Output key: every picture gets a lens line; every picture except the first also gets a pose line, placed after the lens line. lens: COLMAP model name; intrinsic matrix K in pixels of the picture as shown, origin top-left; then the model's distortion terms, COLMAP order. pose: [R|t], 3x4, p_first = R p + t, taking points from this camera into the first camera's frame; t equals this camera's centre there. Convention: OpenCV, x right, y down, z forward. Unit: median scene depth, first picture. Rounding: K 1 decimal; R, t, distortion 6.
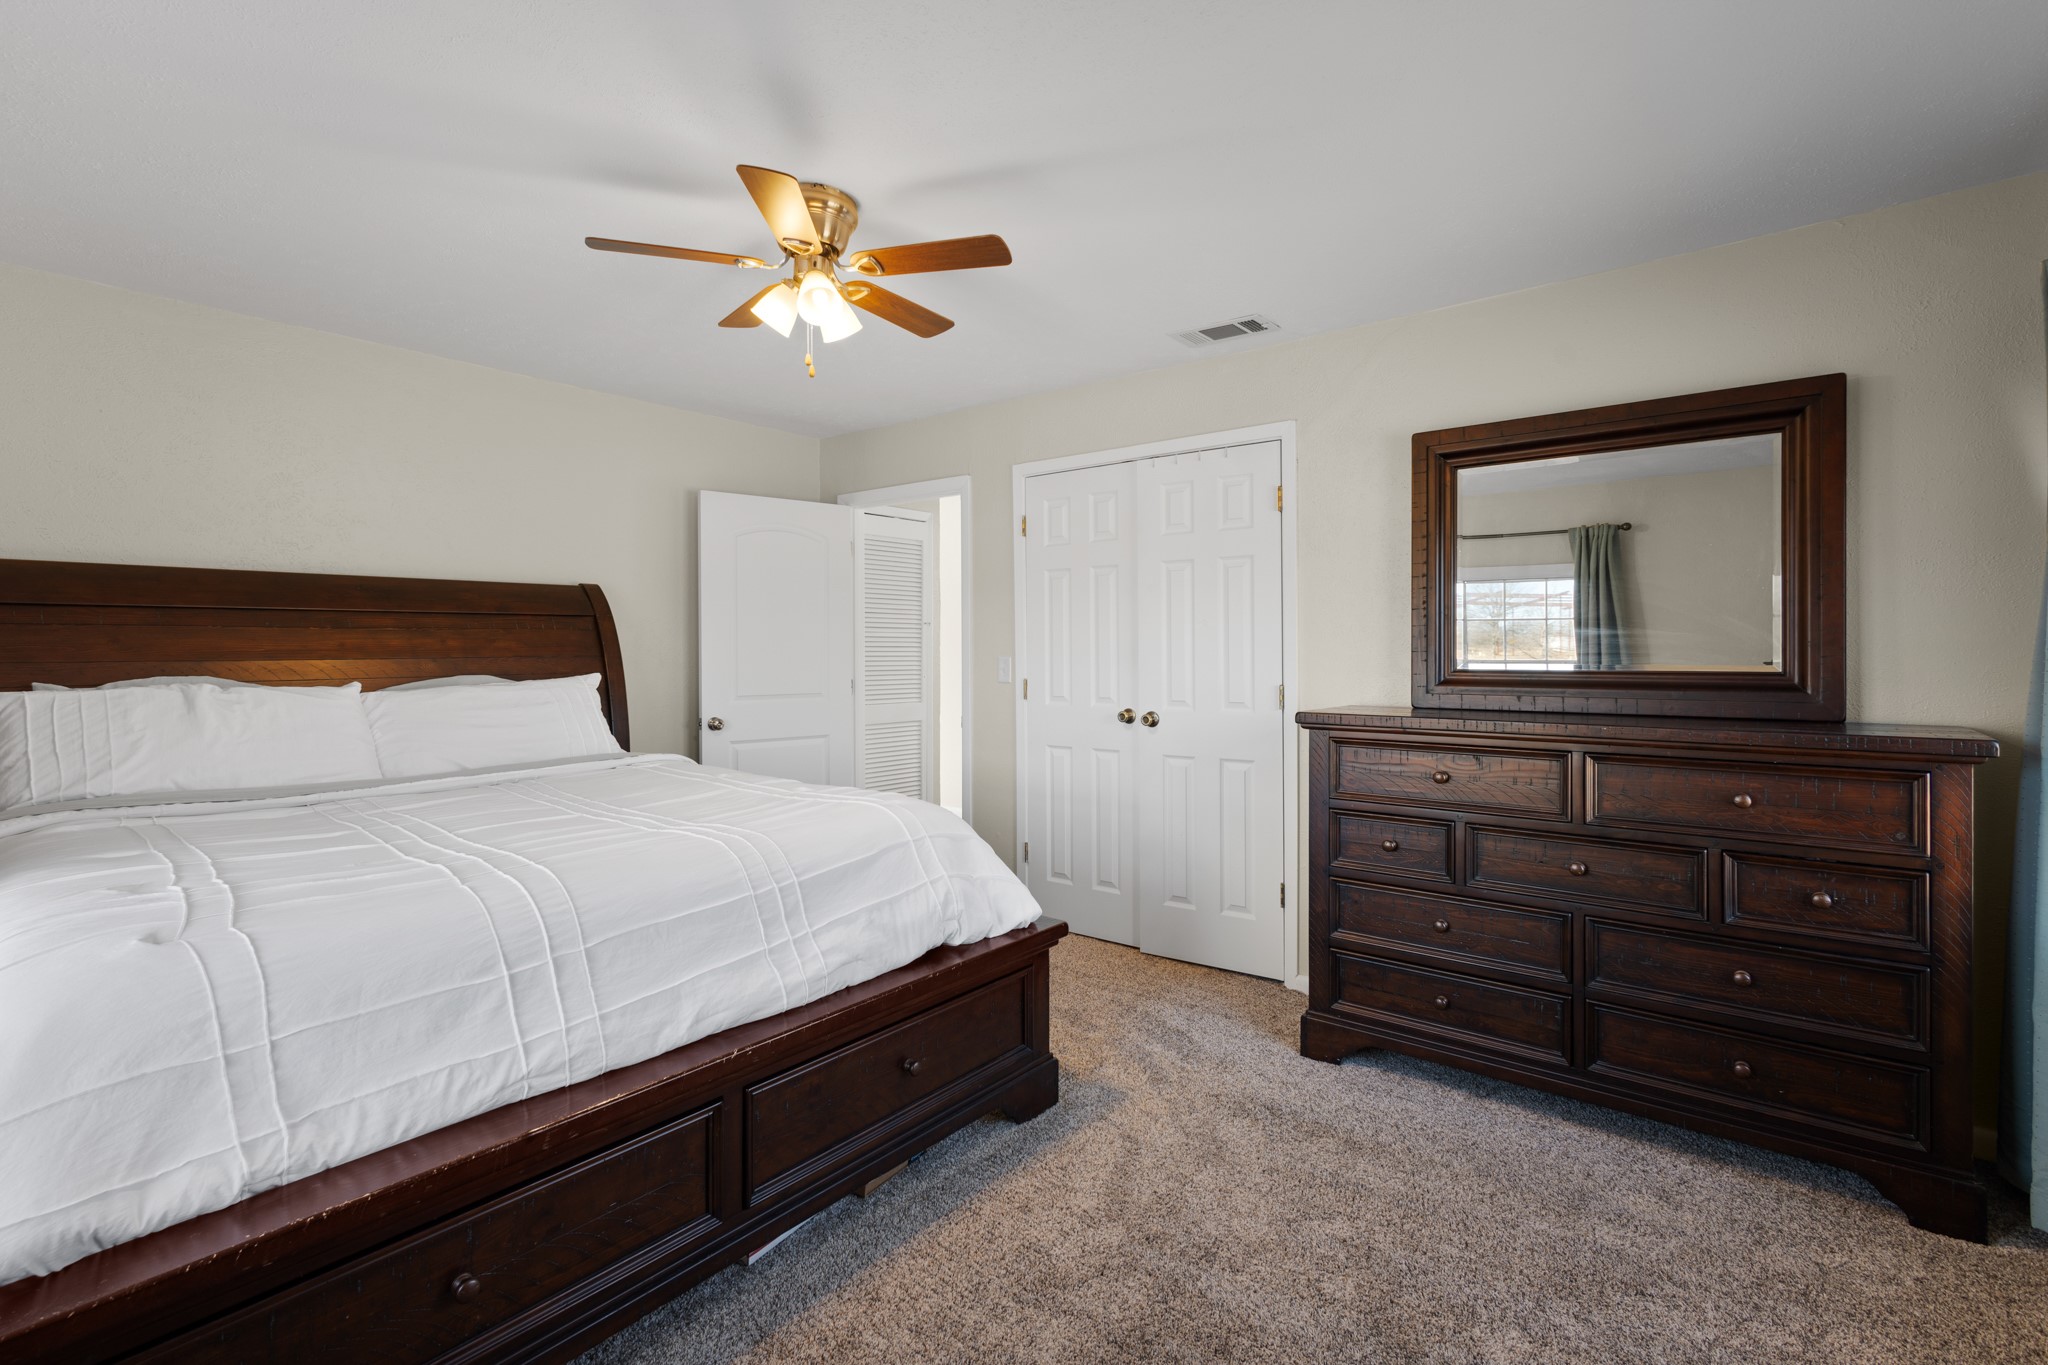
lens RADIAL K [[951.2, 0, 1027.6], [0, 951.2, 644.7], [0, 0, 1]] dist [-0.000487, -0.000893]
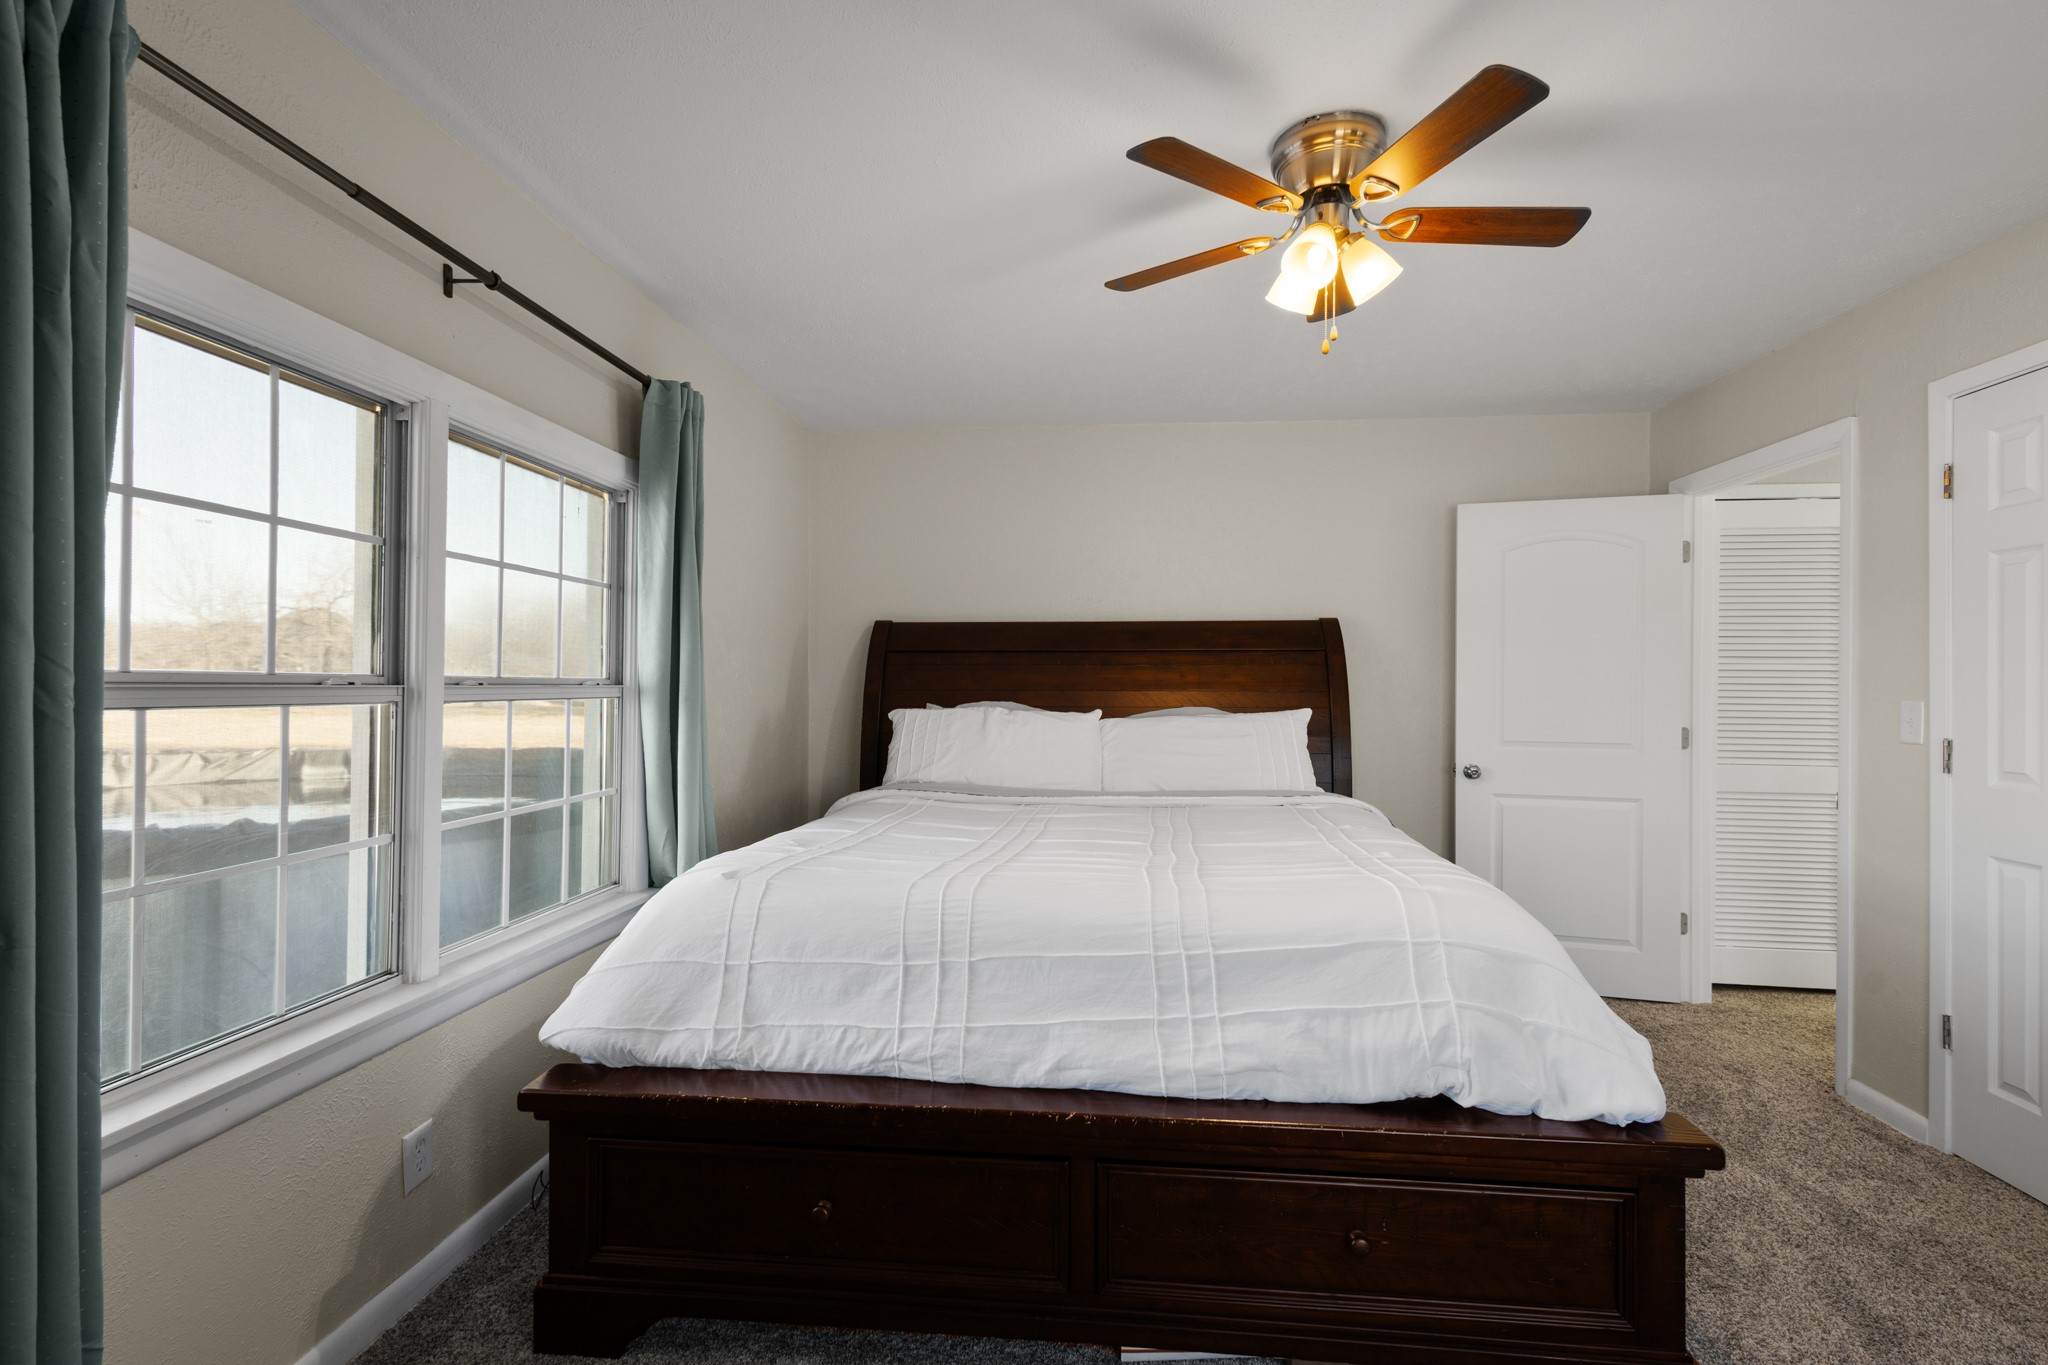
lens RADIAL K [[953.6, 0, 1024.0], [0, 953.6, 682.5], [0, 0, 1]] dist [0.004598, 0.000069]
pose [[0.538805, 0.004394, -0.842419, 0.359021], [-0.003982, 0.999989, 0.002668, 0.002680], [0.842421, 0.001917, 0.538816, 0.362774]]
